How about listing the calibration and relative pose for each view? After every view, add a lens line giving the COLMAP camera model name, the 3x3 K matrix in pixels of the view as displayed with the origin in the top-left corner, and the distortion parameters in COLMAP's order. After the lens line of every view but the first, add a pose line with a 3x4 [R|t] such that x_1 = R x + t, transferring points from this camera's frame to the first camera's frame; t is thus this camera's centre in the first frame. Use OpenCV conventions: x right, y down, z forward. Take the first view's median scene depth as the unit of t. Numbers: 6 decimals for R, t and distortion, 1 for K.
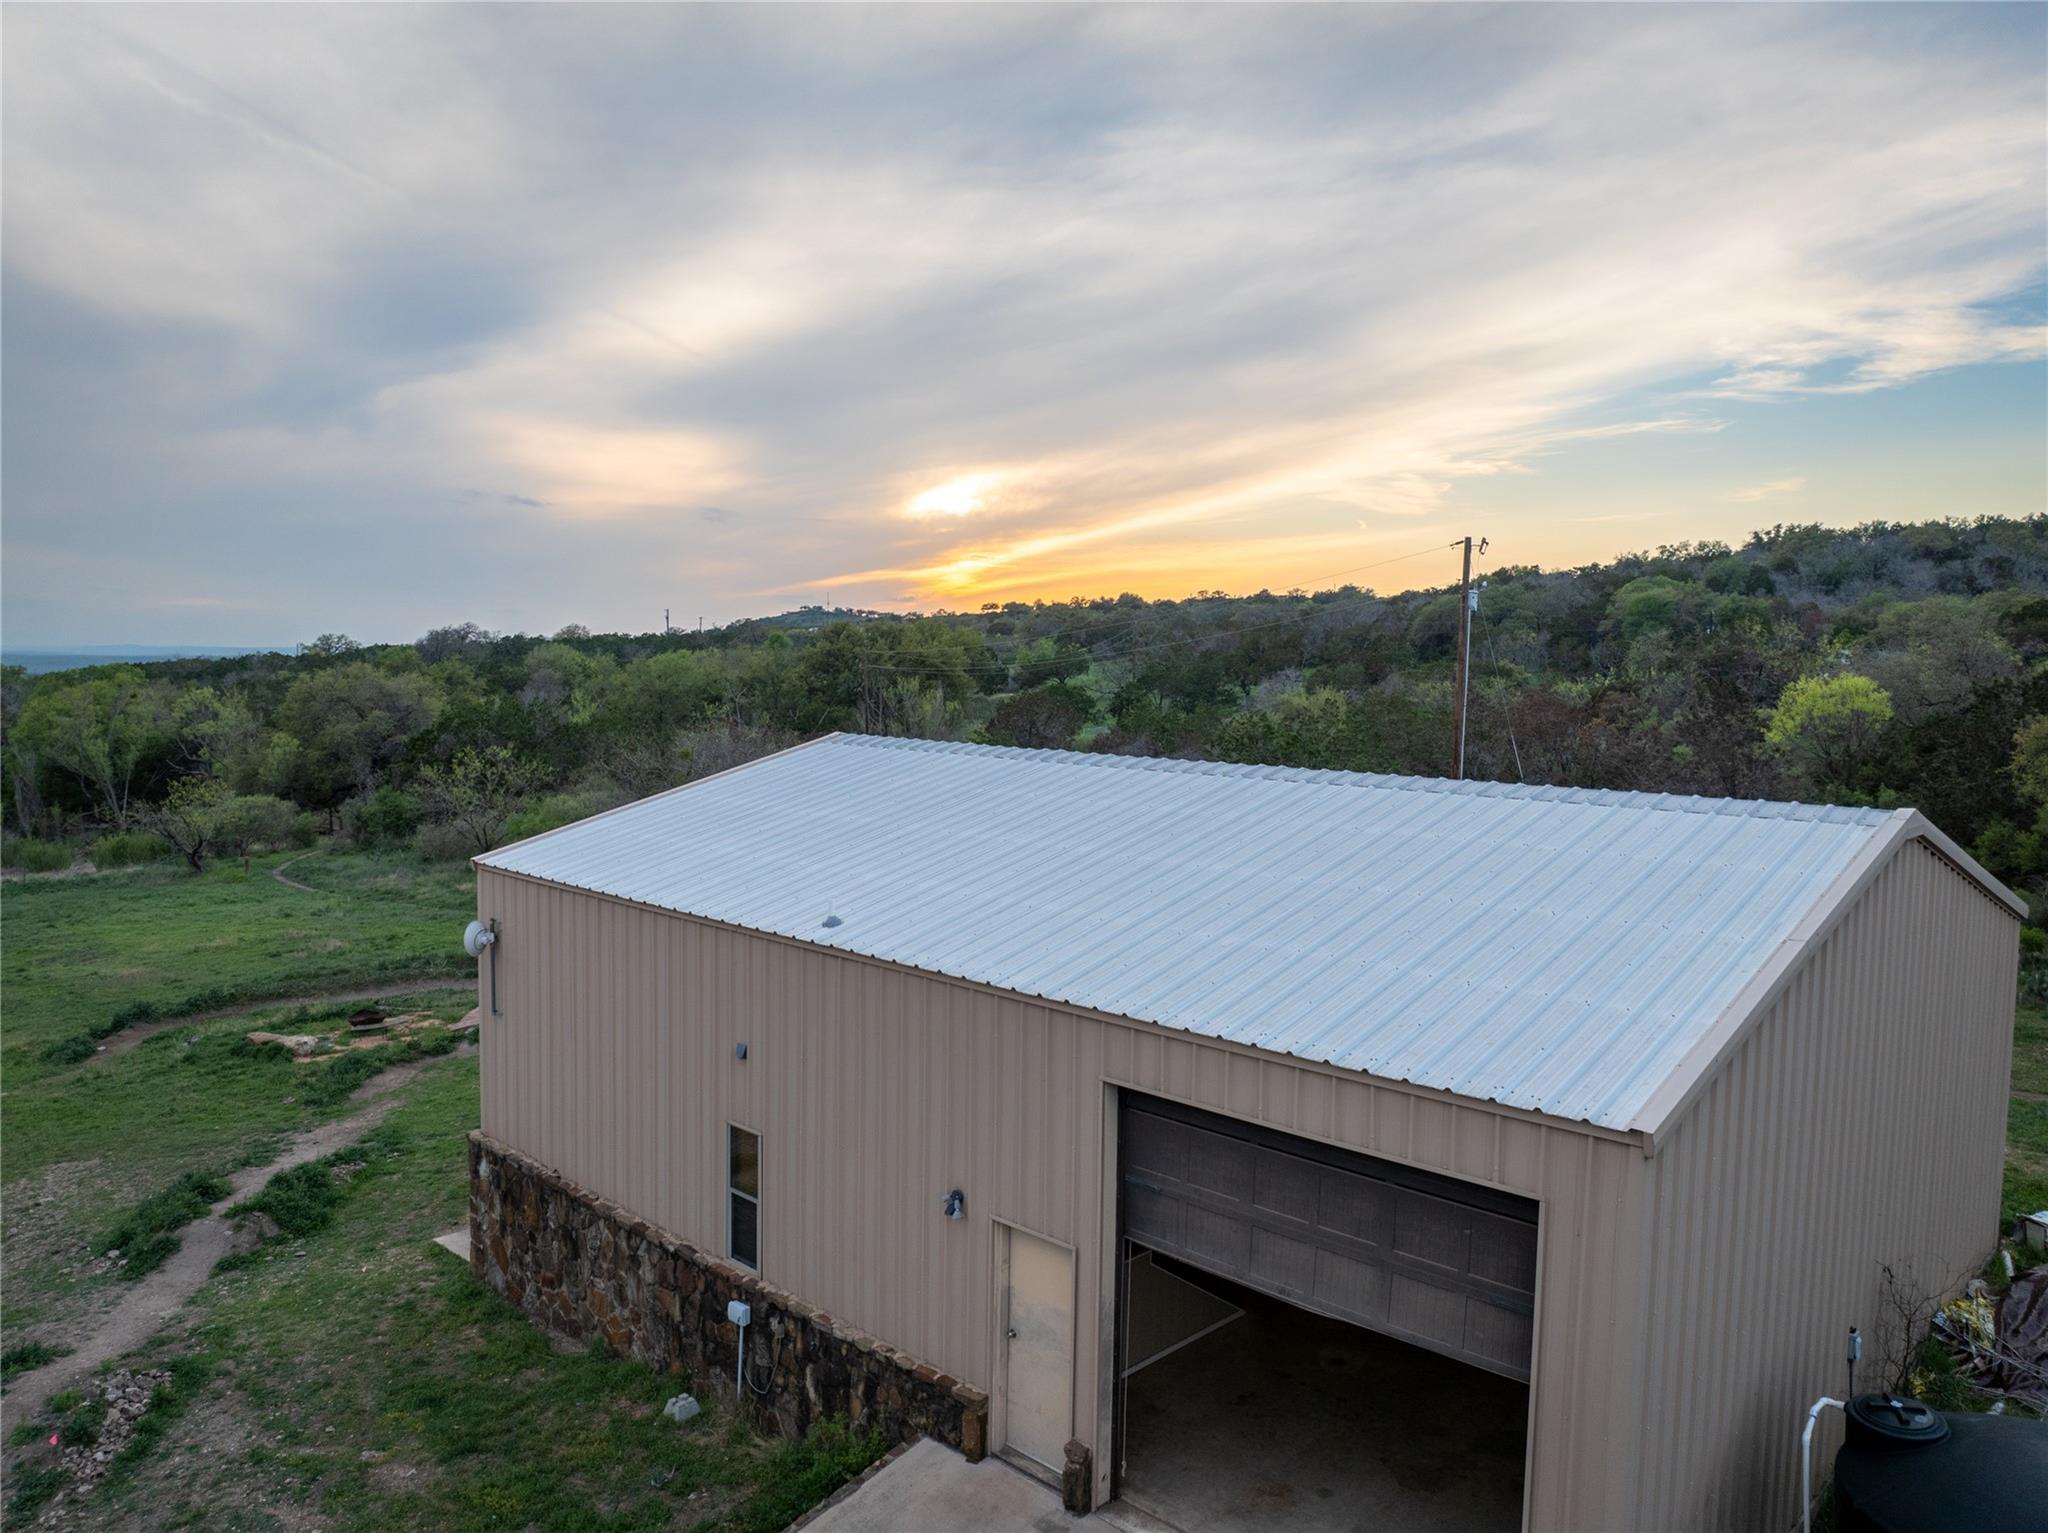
lens RADIAL K [[1435.9, 0, 1024.0], [0, 1435.9, 766.5], [0, 0, 1]] dist [-0.078675, 0.037329]
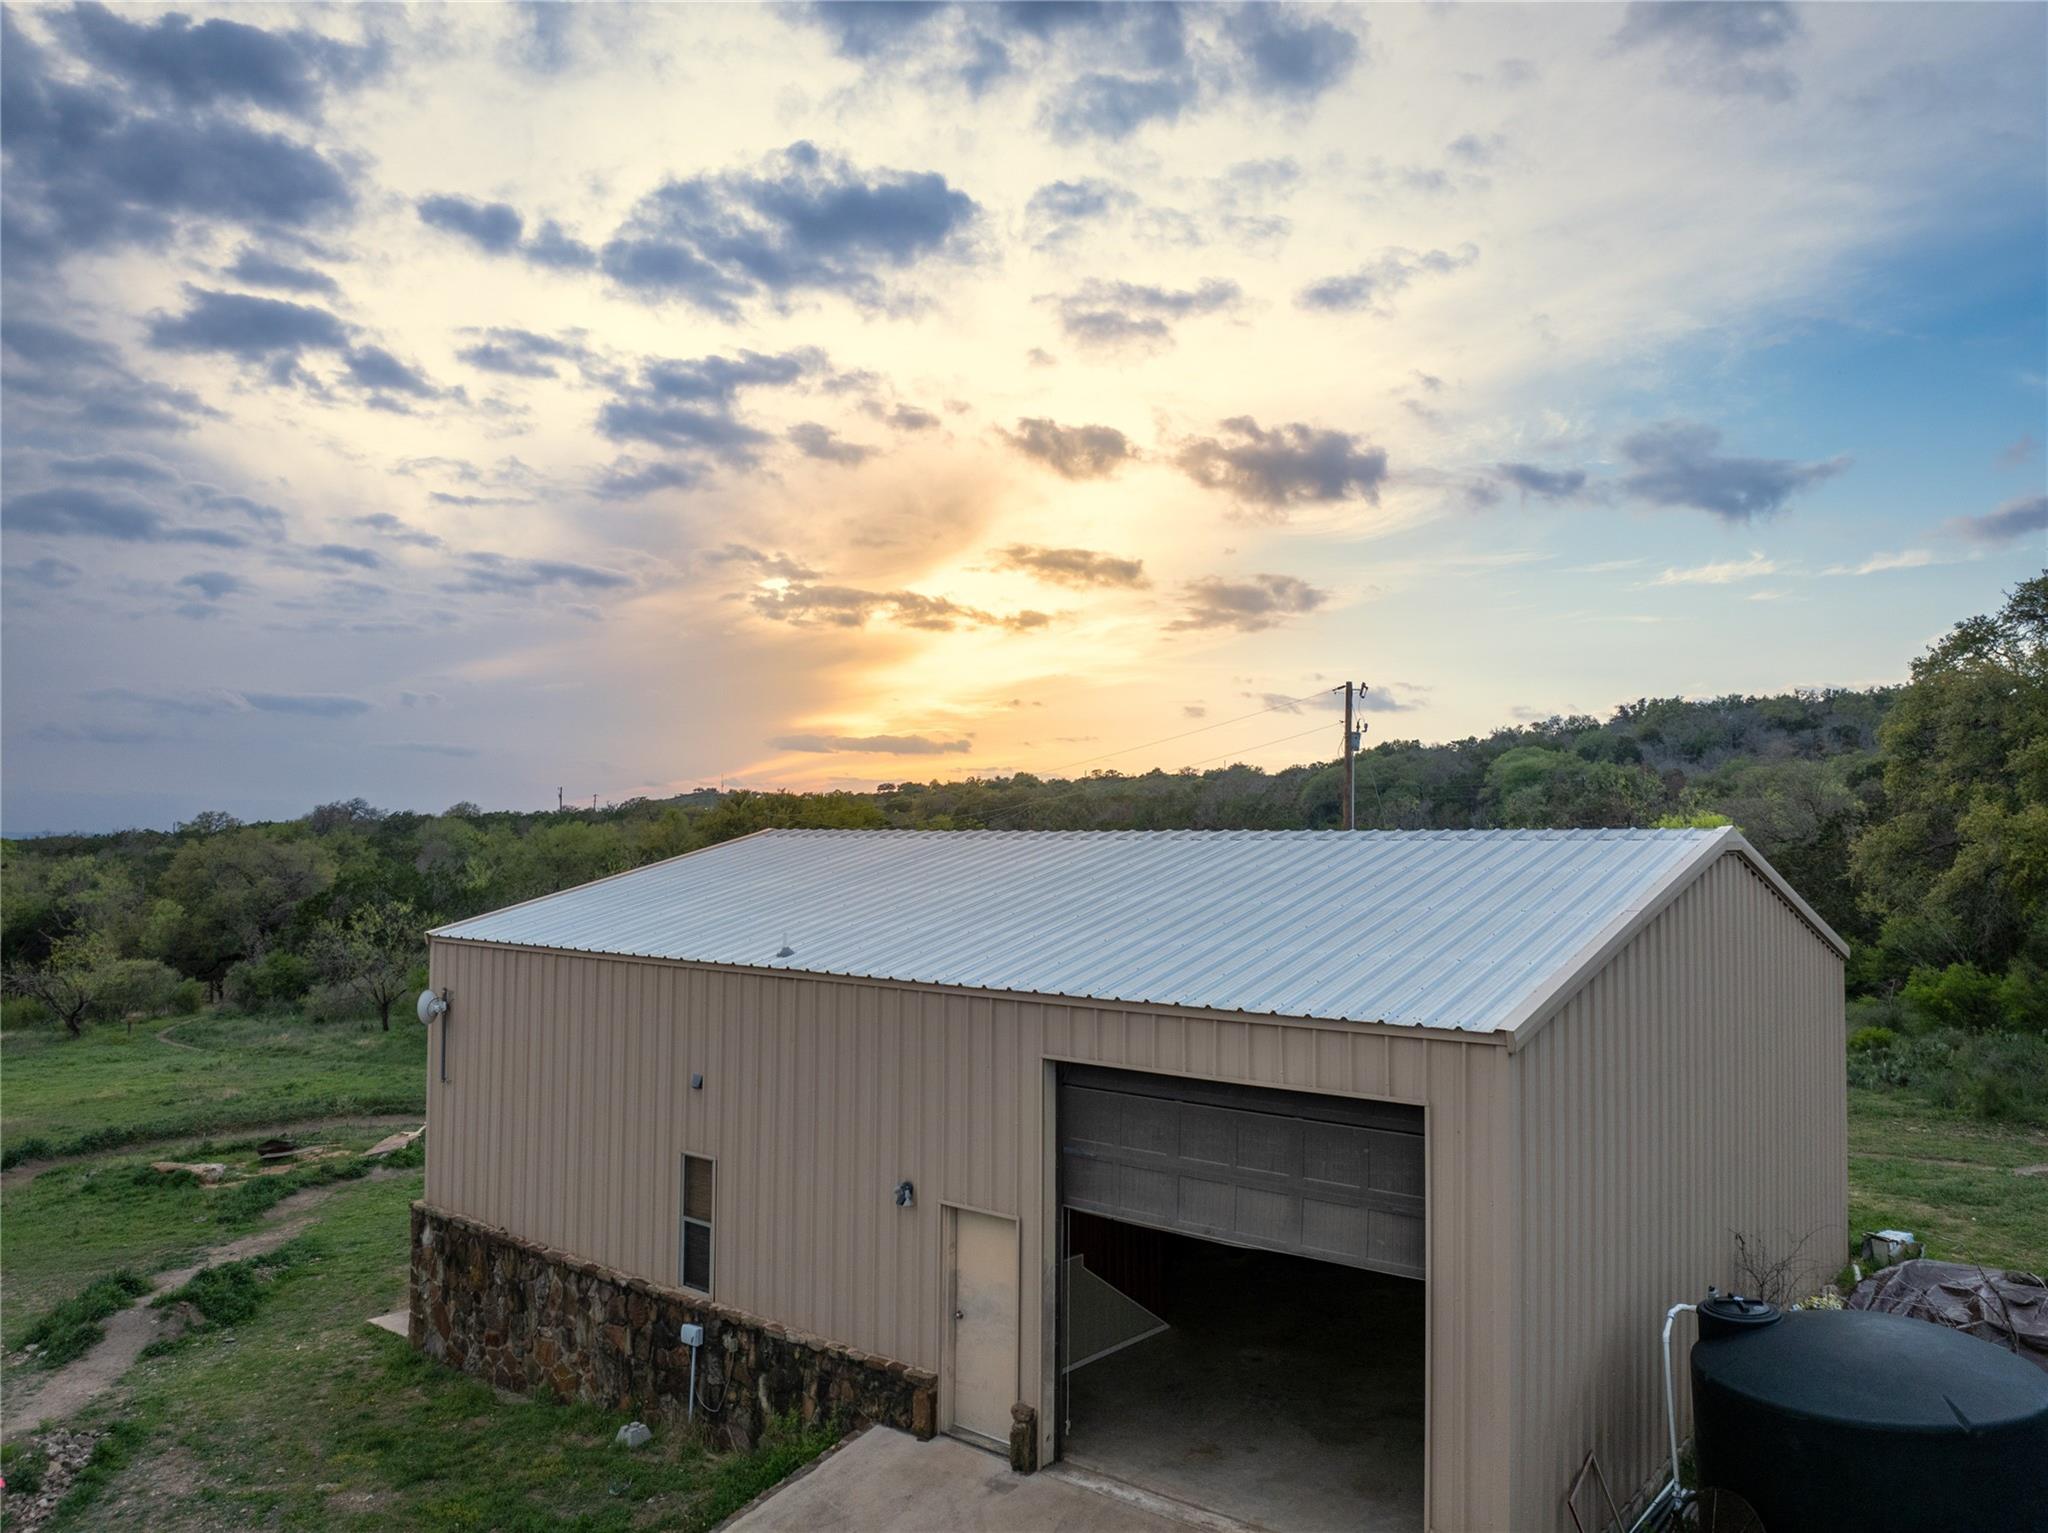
lens RADIAL K [[1435.9, 0, 1024.0], [0, 1435.9, 766.5], [0, 0, 1]] dist [-0.078675, 0.037329]
pose [[0.997277, -0.003281, 0.073670, -0.024821], [0.012646, 0.991819, -0.127022, 0.081882], [-0.072651, 0.127607, 0.989160, -0.083946]]
